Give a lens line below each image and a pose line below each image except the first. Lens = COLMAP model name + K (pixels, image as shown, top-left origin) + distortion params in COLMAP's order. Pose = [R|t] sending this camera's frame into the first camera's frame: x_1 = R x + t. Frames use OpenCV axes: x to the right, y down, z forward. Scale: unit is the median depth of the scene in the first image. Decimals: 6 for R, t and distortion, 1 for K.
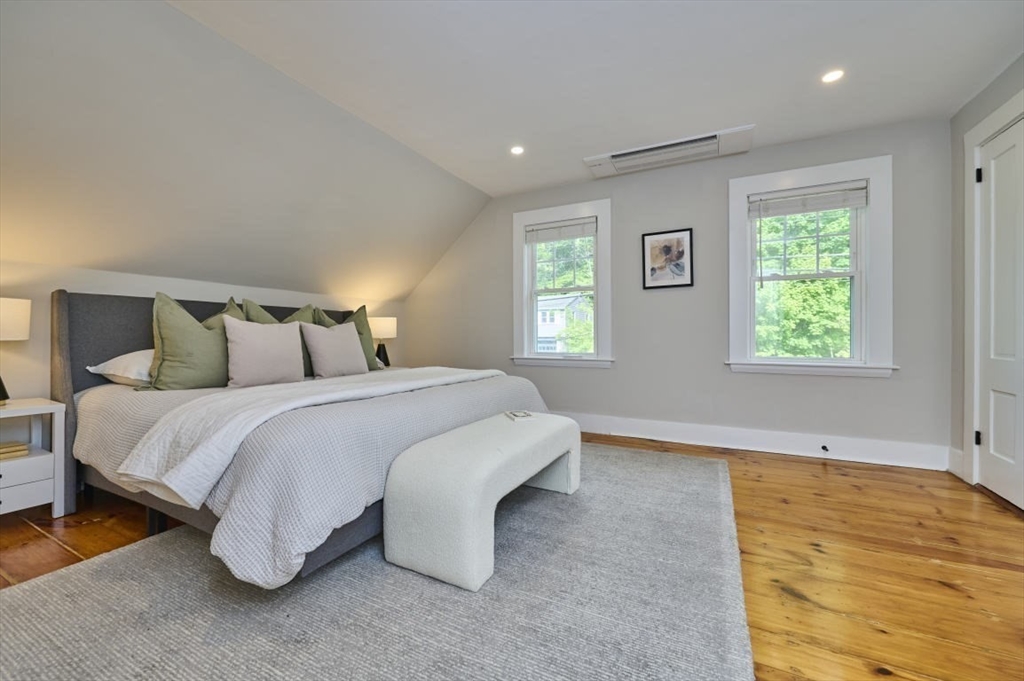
lens RADIAL K [[406.5, 0, 508.5], [0, 406.5, 338.8], [0, 0, 1]] dist [-0.002216, 0.000001]
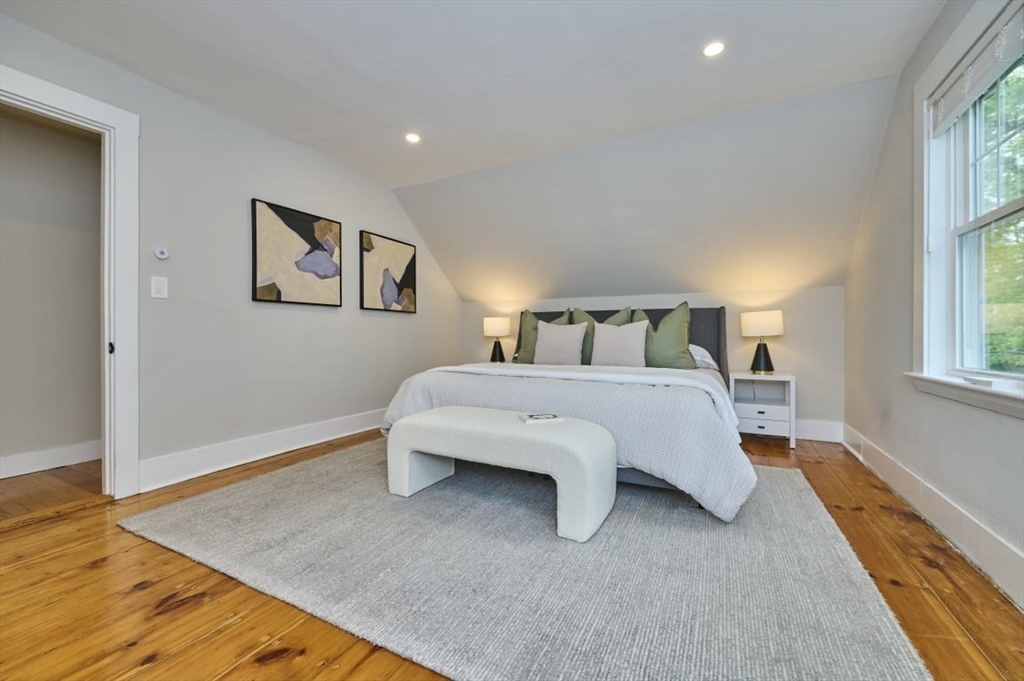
lens RADIAL K [[406.5, 0, 508.5], [0, 406.5, 338.8], [0, 0, 1]] dist [-0.002216, 0.000001]
pose [[-0.010488, 0.002989, -0.999941, 0.899820], [-0.007178, 0.999970, 0.003065, 0.010684], [0.999919, 0.007209, -0.010467, 0.891519]]
